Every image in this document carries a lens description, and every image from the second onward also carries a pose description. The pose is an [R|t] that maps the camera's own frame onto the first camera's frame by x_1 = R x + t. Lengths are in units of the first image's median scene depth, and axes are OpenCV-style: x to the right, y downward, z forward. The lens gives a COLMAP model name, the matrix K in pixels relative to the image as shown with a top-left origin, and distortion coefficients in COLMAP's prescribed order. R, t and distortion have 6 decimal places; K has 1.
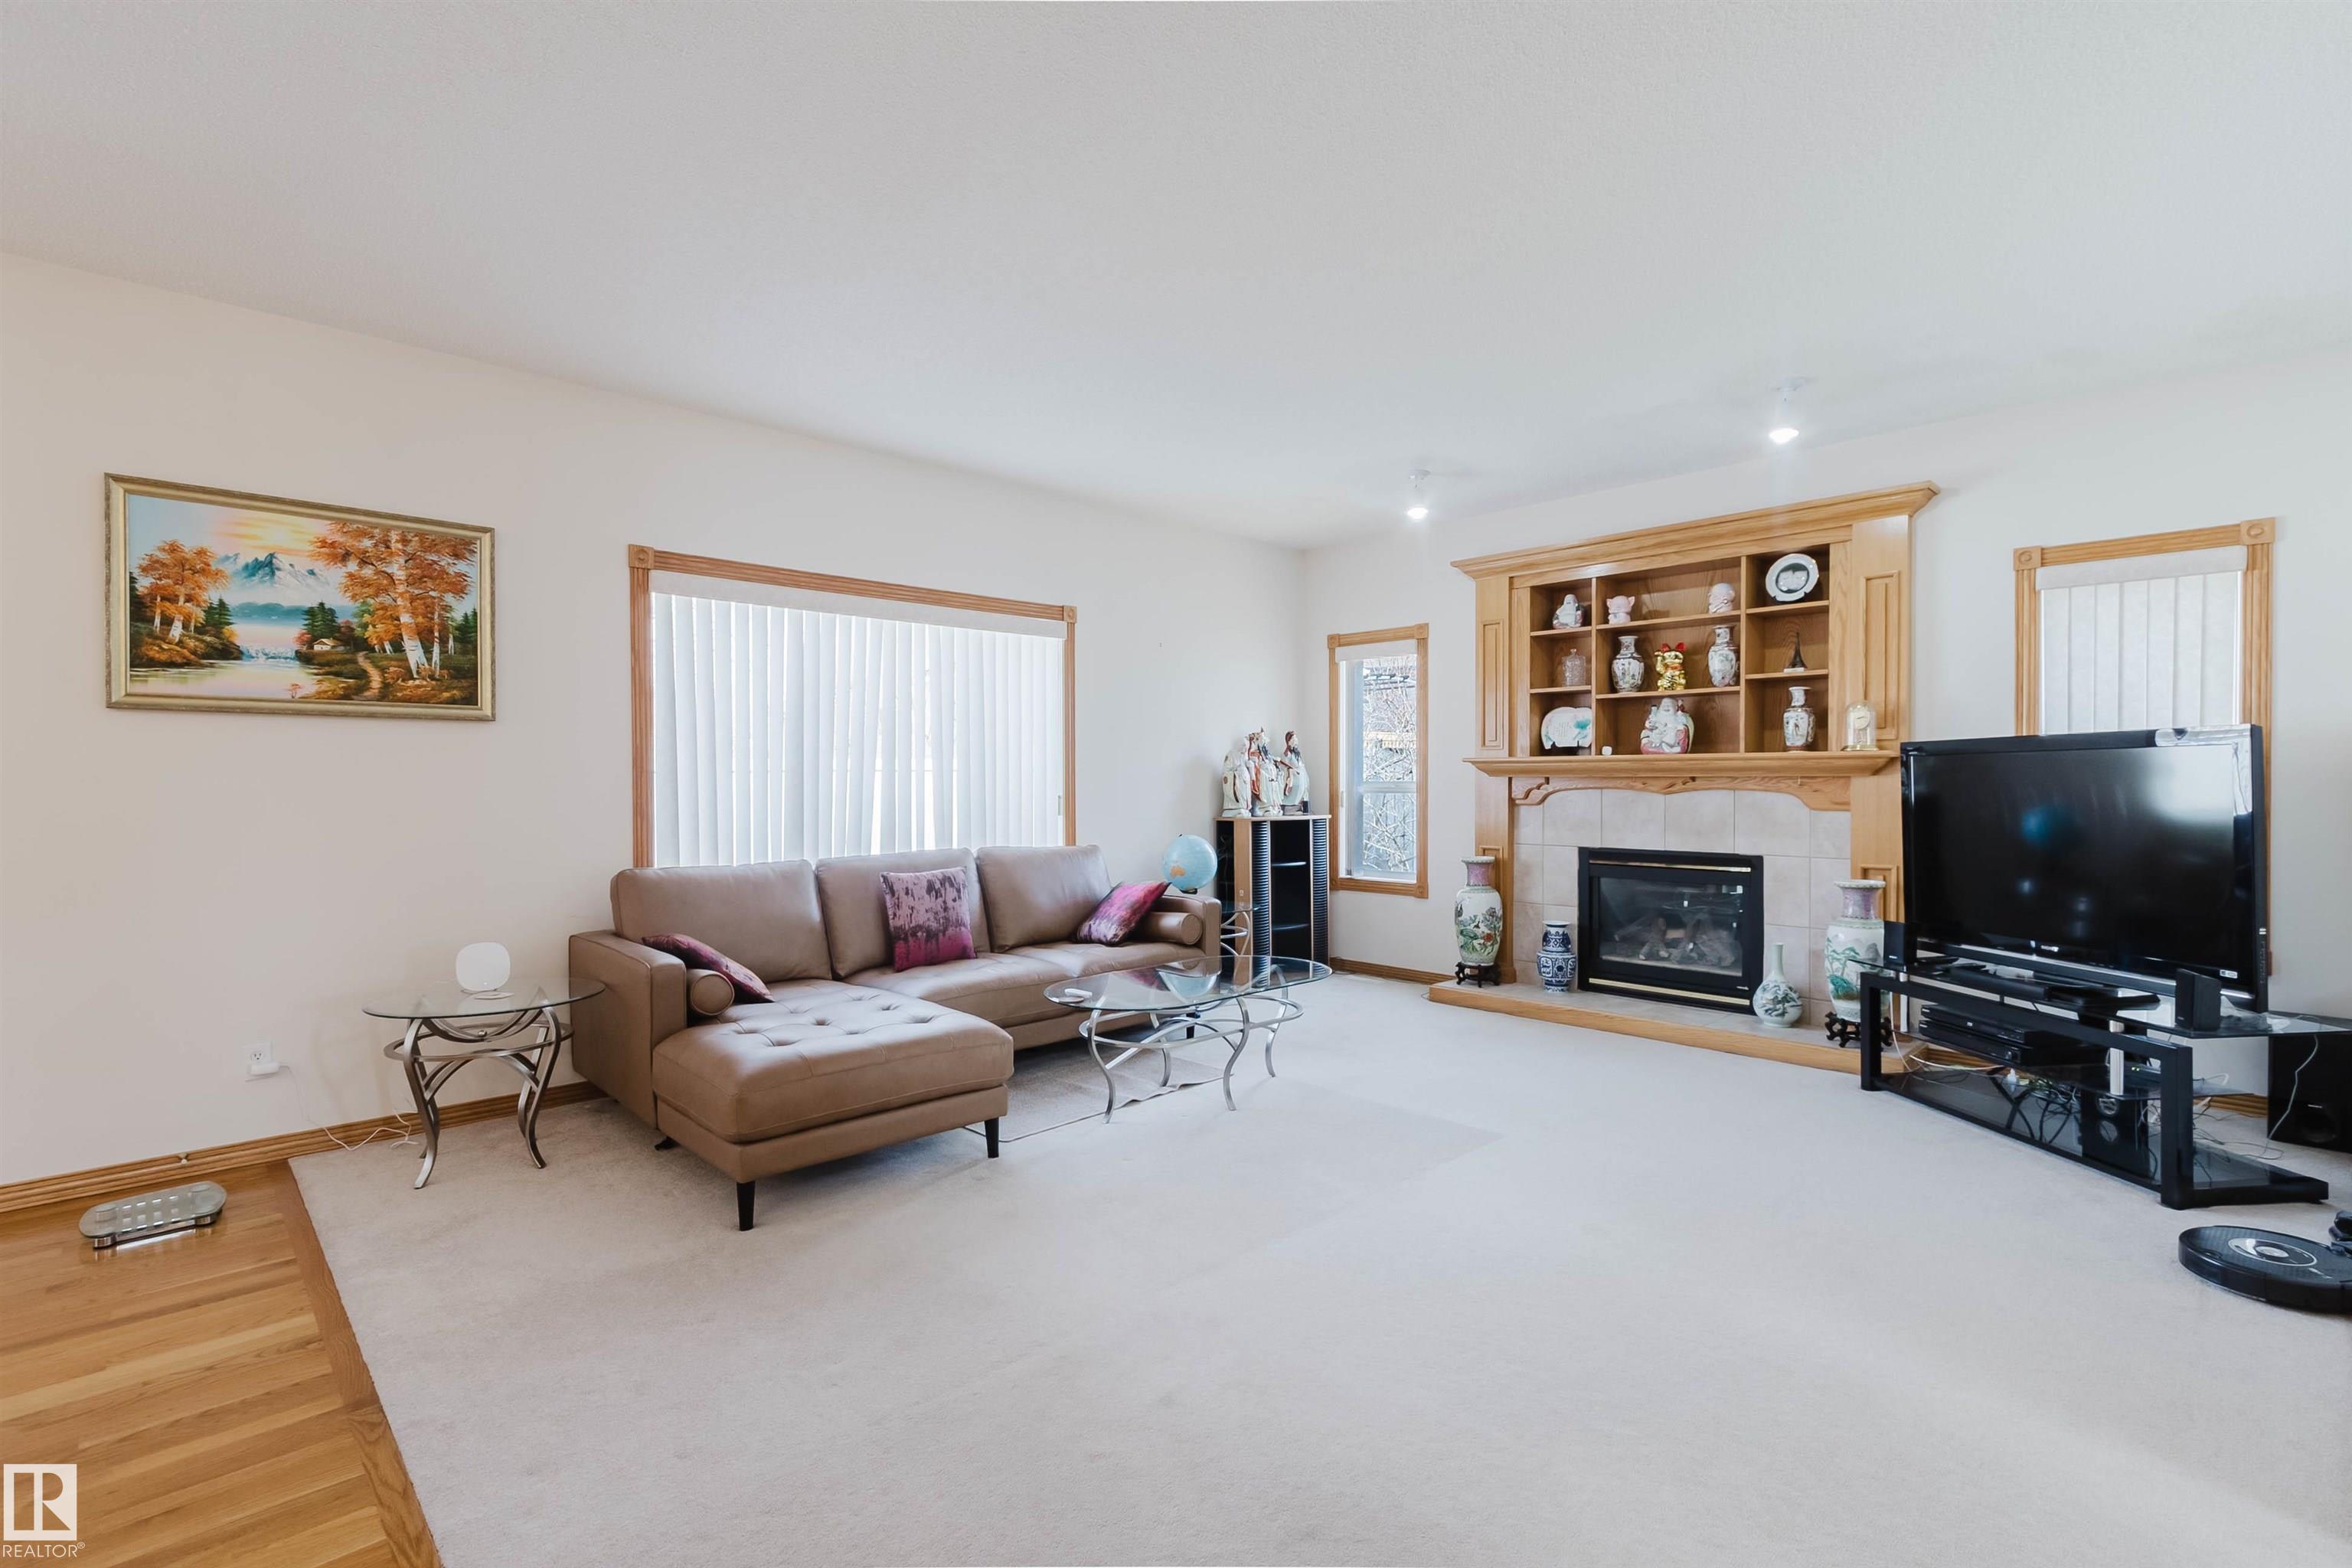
lens RADIAL K [[1065.2, 0, 1176.0], [0, 1065.2, 784.0], [0, 0, 1]] dist [0.001066, -0.000616]
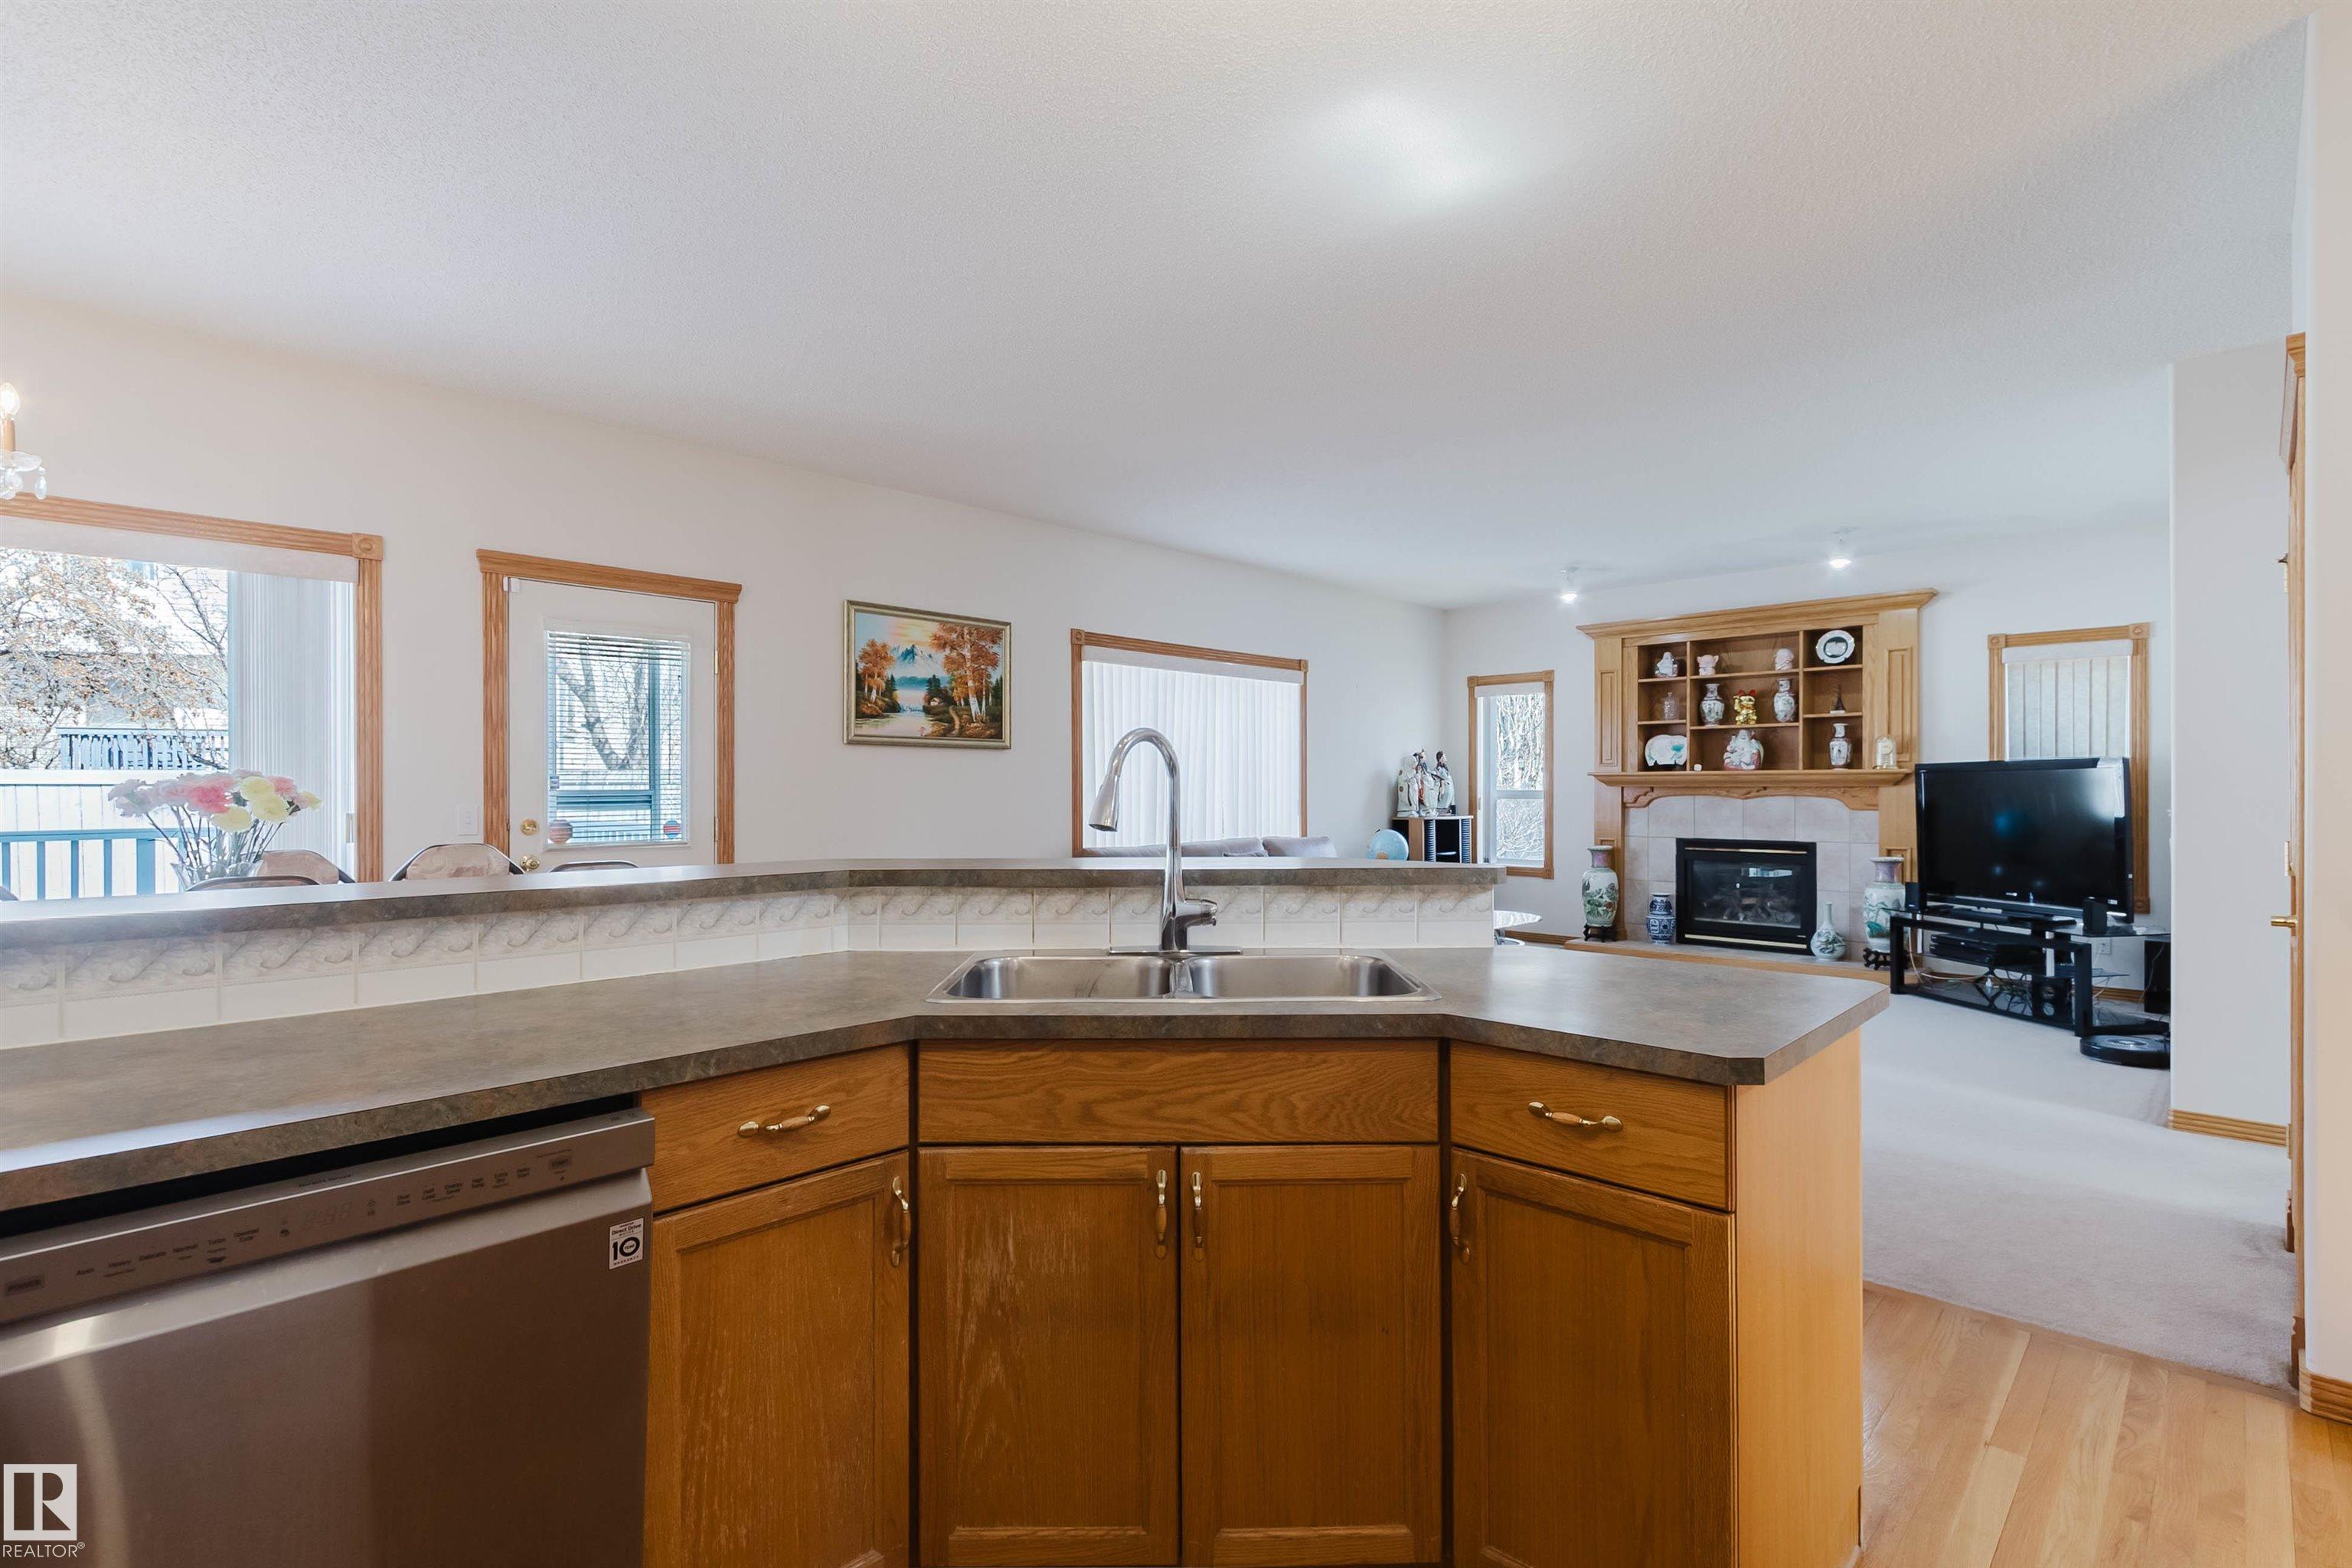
lens RADIAL K [[1113.3, 0, 1166.9], [0, 1113.3, 785.7], [0, 0, 1]] dist [0.001836, -0.000479]
pose [[0.999439, 0.000654, 0.033481, -0.380183], [-0.000418, 0.999975, -0.007070, 0.002882], [-0.033485, 0.007052, 0.999414, -0.476118]]
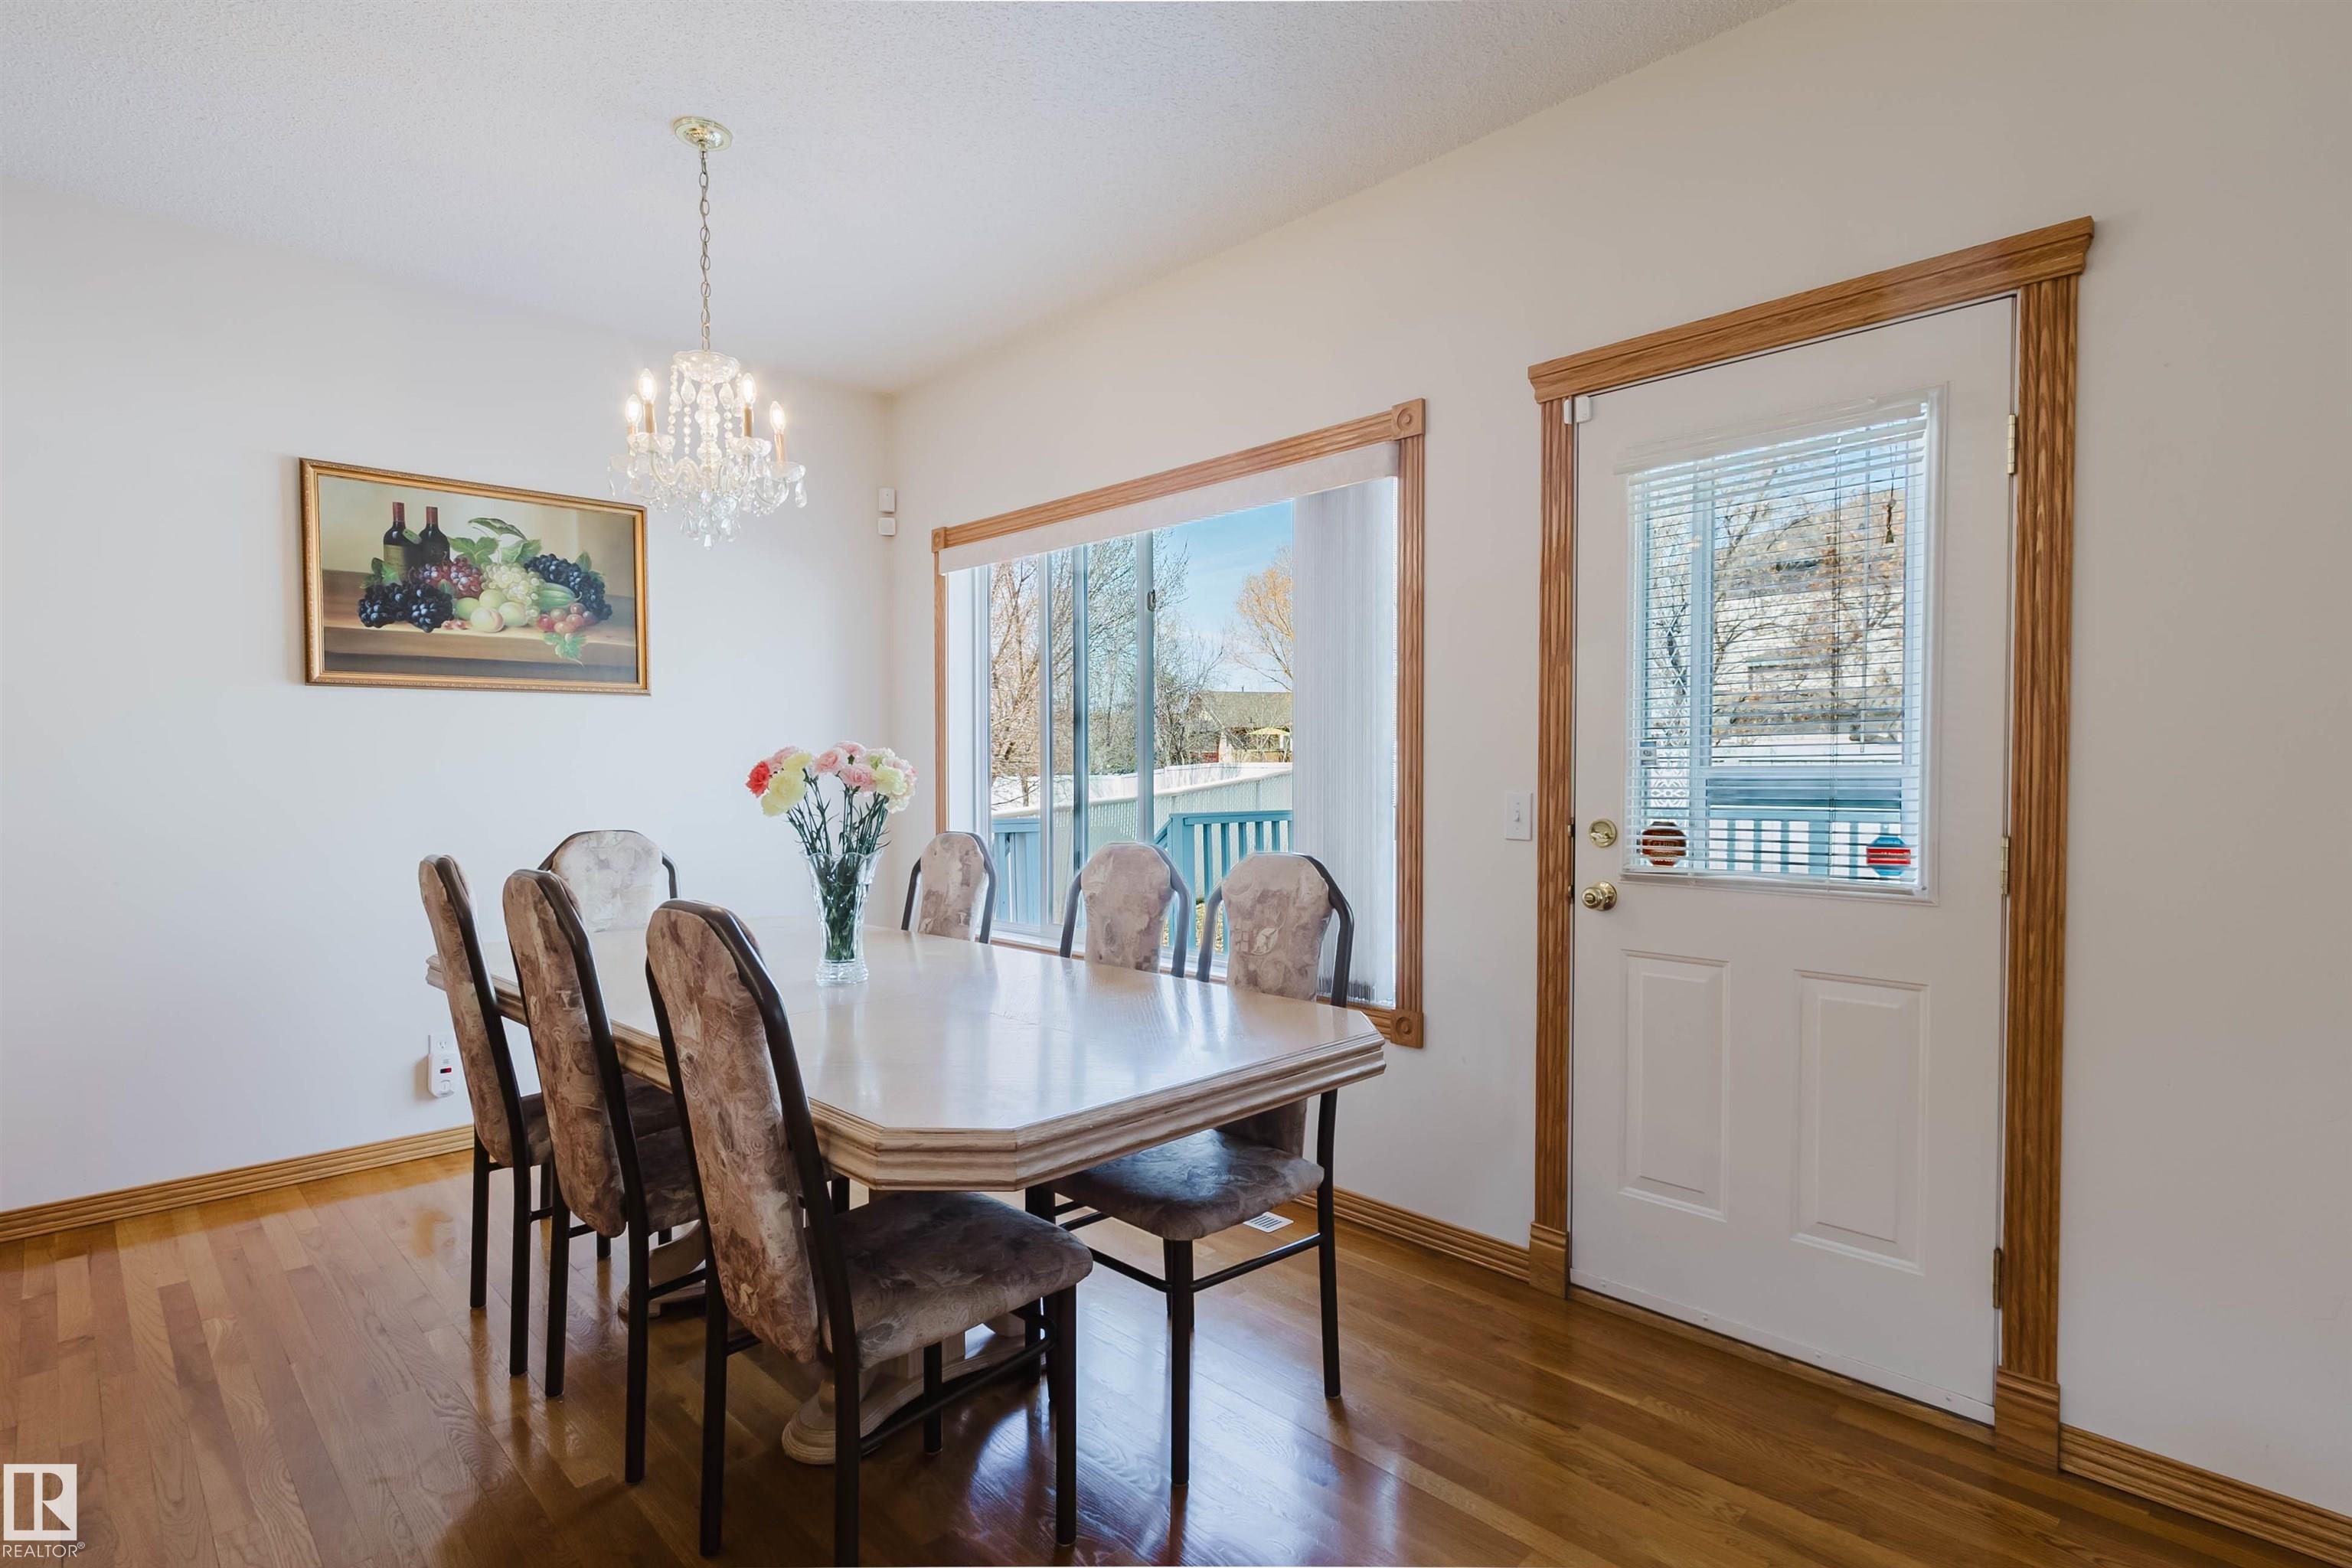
lens RADIAL K [[1174.9, 0, 1180.6], [0, 1174.9, 786.4], [0, 0, 1]] dist [-0.000382, -0.000124]
pose [[0.011848, 0.019239, -0.999745, -0.331263], [-0.003600, 0.999809, 0.019197, -0.000550], [0.999923, 0.003371, 0.011915, 0.262910]]
